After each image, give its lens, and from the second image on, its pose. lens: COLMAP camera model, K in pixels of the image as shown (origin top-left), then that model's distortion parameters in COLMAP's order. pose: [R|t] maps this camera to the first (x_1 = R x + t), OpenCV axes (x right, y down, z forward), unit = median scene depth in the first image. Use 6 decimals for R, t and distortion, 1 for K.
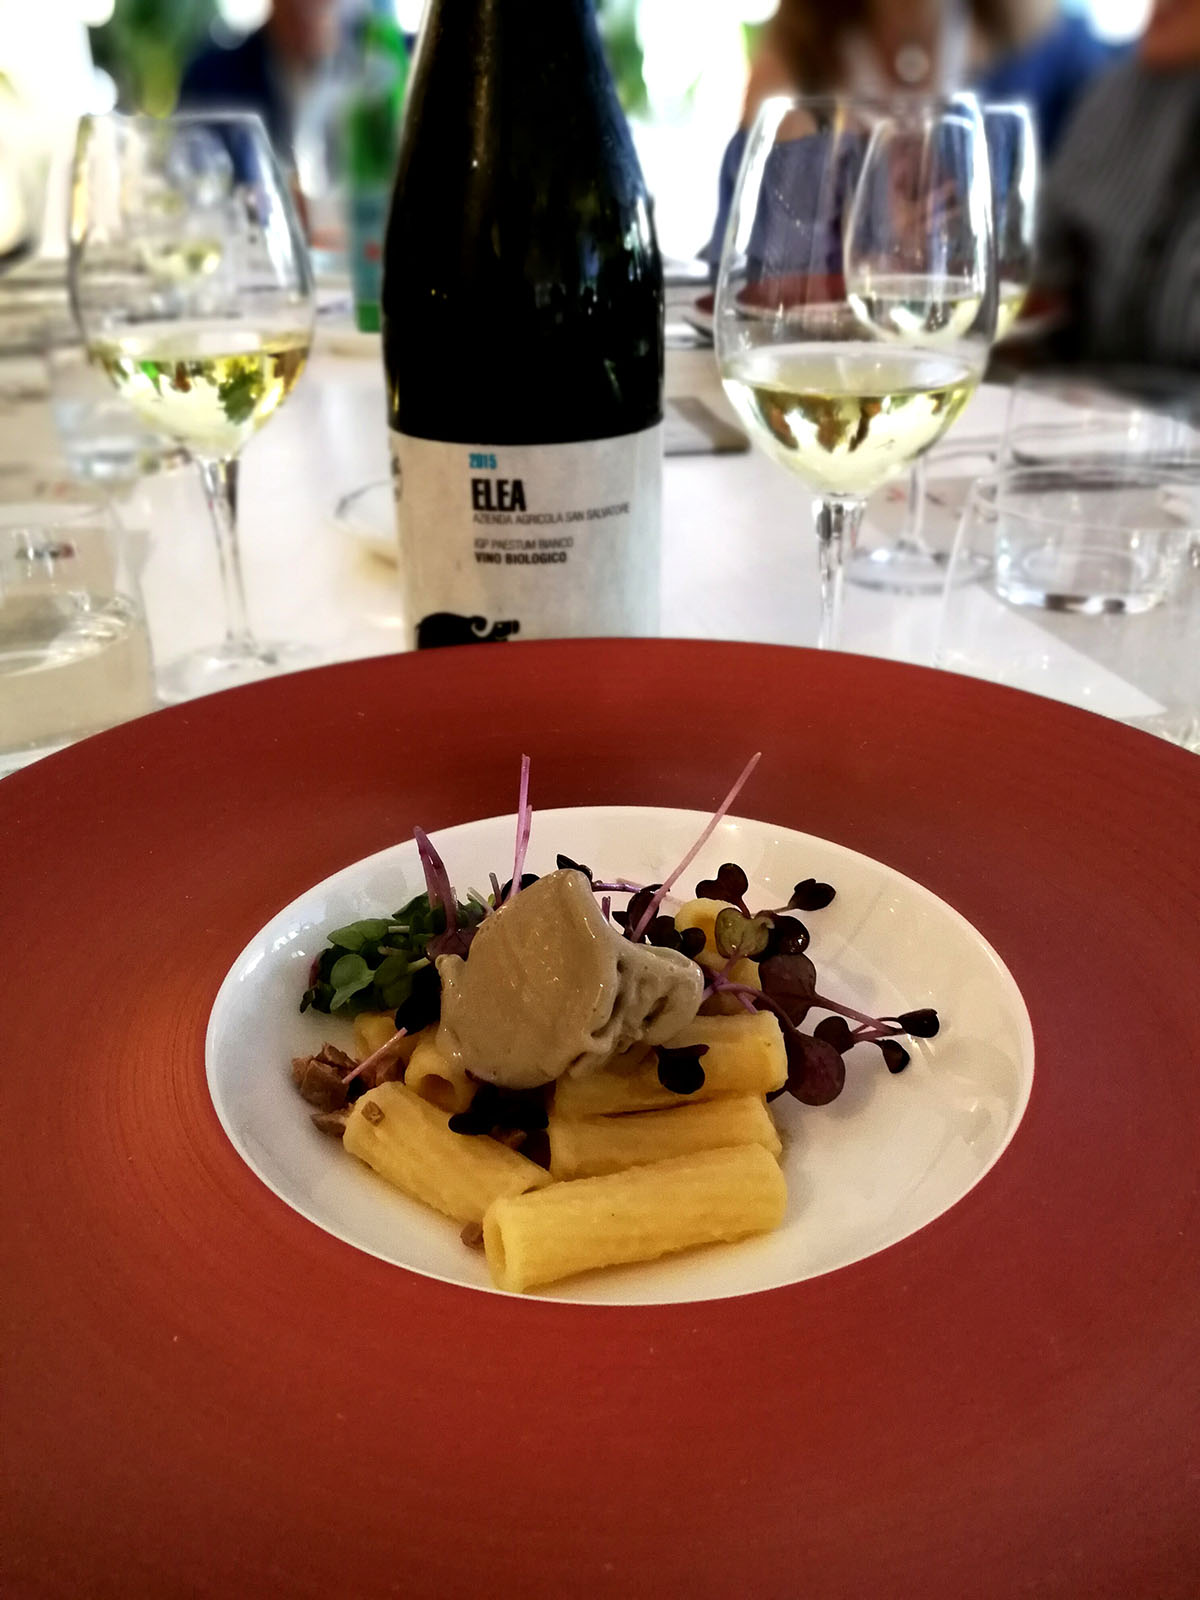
lens RADIAL K [[1581.9, 0, 604.7], [0, 1581.9, 799.7], [0, 0, 1]] dist [0.033194, 0.000000]
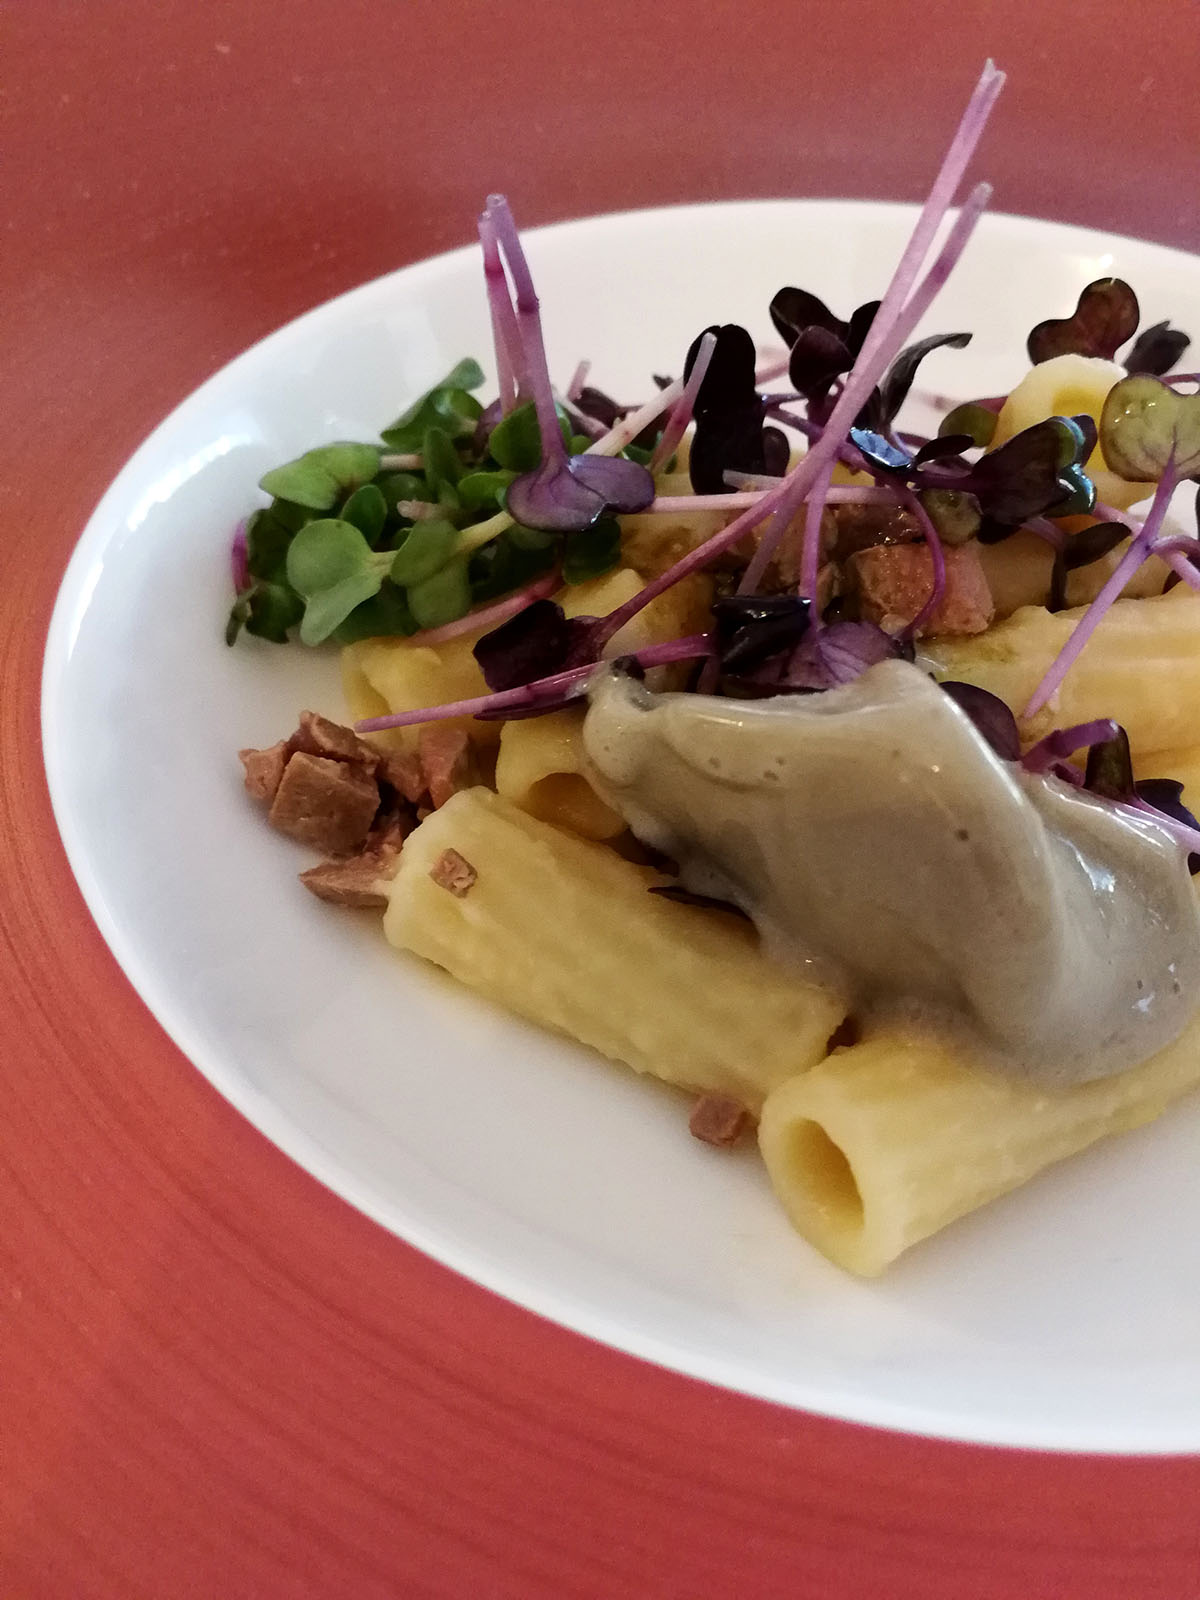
lens RADIAL K [[1581.9, 0, 592.3], [0, 1581.9, 805.3], [0, 0, 1]] dist [0.033194, 0.000000]
pose [[0.990570, -0.081638, 0.110025, -0.148778], [0.045299, 0.953068, 0.299347, 0.042530], [-0.129300, -0.291540, 0.947780, 0.543173]]
